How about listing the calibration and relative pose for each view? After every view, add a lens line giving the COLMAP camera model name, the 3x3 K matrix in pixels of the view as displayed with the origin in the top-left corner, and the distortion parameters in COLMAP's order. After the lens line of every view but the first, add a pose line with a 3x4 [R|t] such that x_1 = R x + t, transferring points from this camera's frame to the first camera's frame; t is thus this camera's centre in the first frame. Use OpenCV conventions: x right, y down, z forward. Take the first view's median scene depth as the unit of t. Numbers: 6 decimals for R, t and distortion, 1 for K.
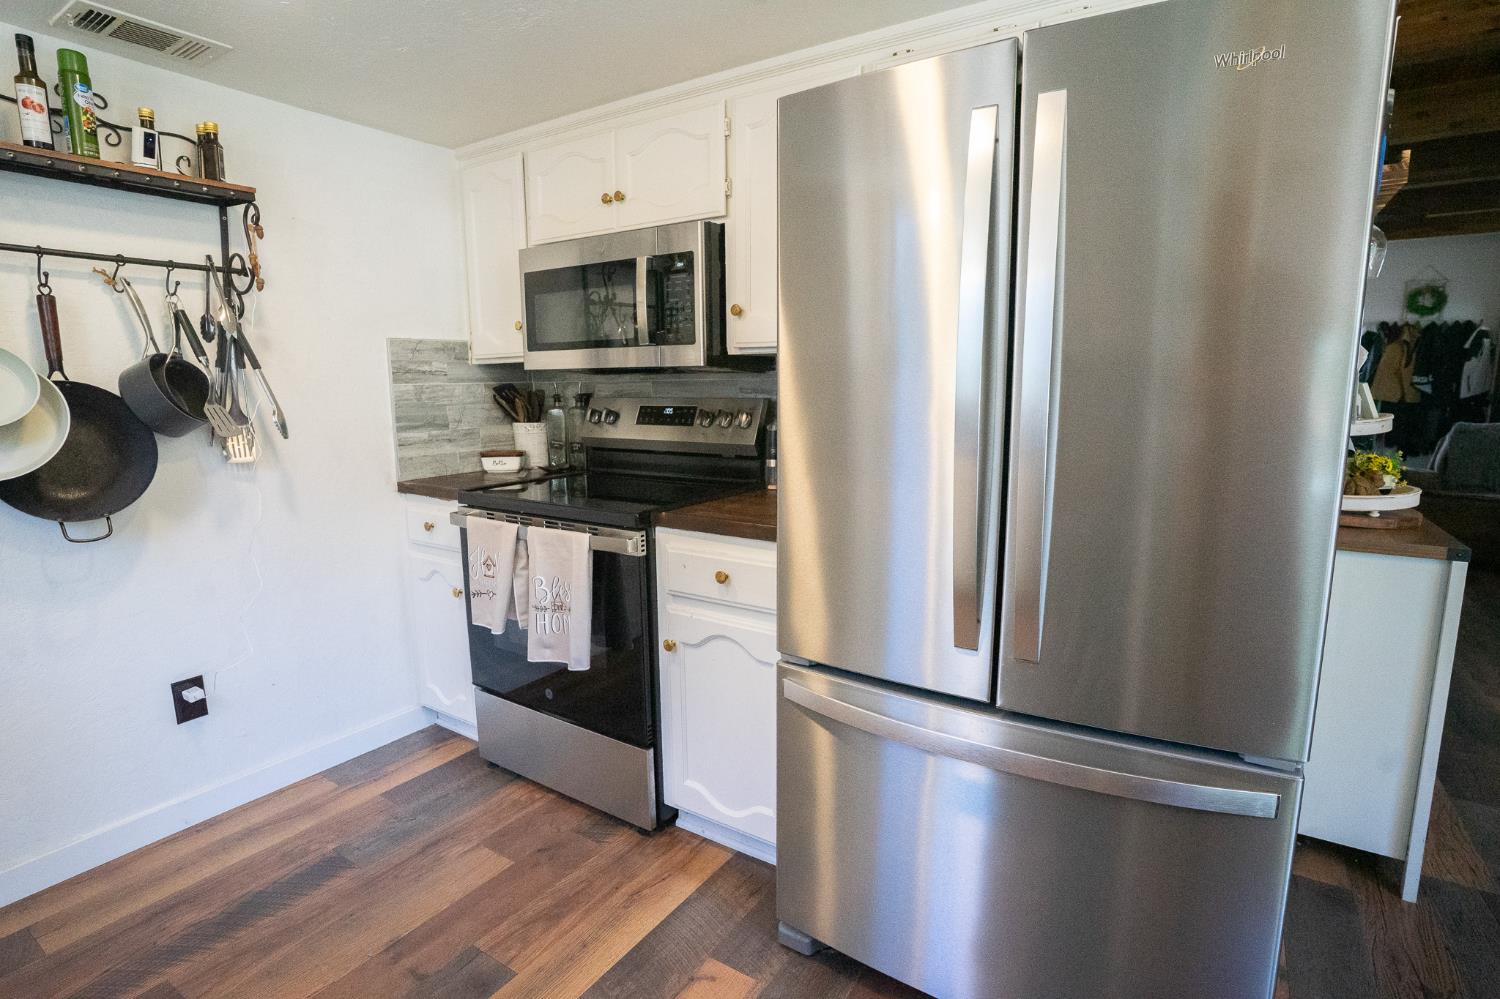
lens RADIAL K [[751.3, 0, 750.0], [0, 751.3, 499.5], [0, 0, 1]] dist [-0.076965, 0.033761]
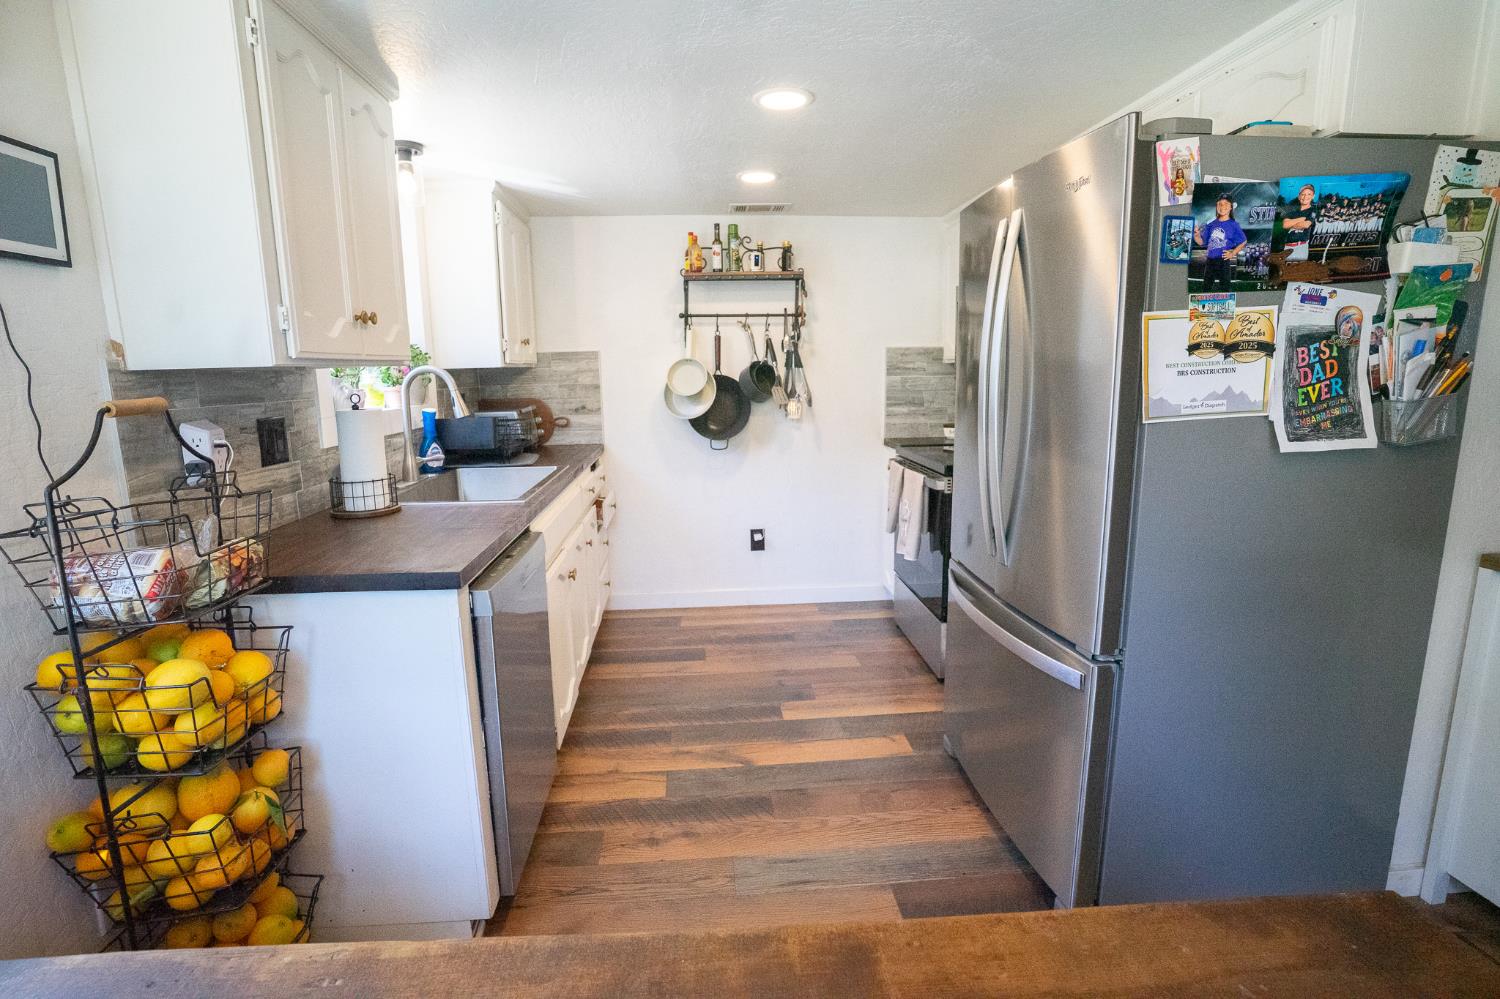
lens RADIAL K [[751.3, 0, 750.0], [0, 751.3, 499.5], [0, 0, 1]] dist [-0.076965, 0.033761]
pose [[0.602465, 0.135446, -0.786568, 0.808973], [-0.116076, 0.989887, 0.081550, 0.010303], [0.789659, 0.042171, 0.612095, -0.254322]]
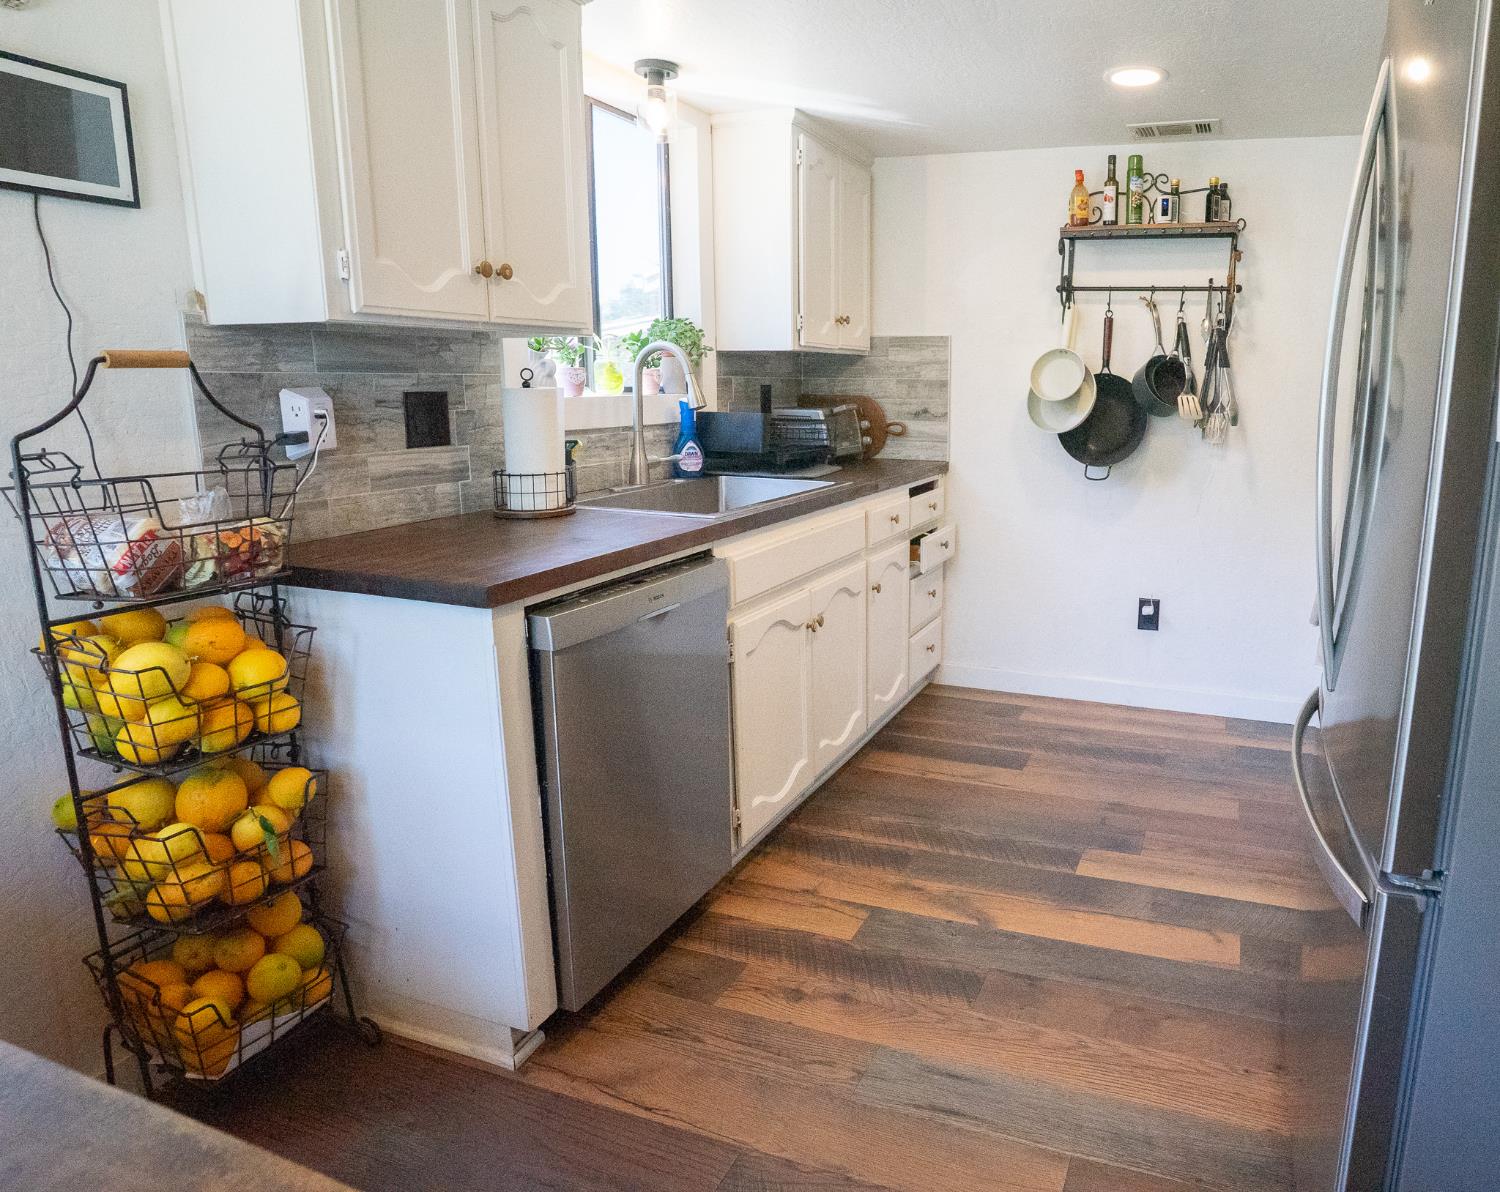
lens RADIAL K [[978.2, 0, 921.5], [0, 978.2, 572.7], [0, 0, 1]] dist [-0.088342, 0.040276]
pose [[0.242958, 0.197977, -0.949619, 0.858259], [-0.170712, 0.972399, 0.159050, -0.013665], [0.954897, 0.123469, 0.270050, 0.110225]]
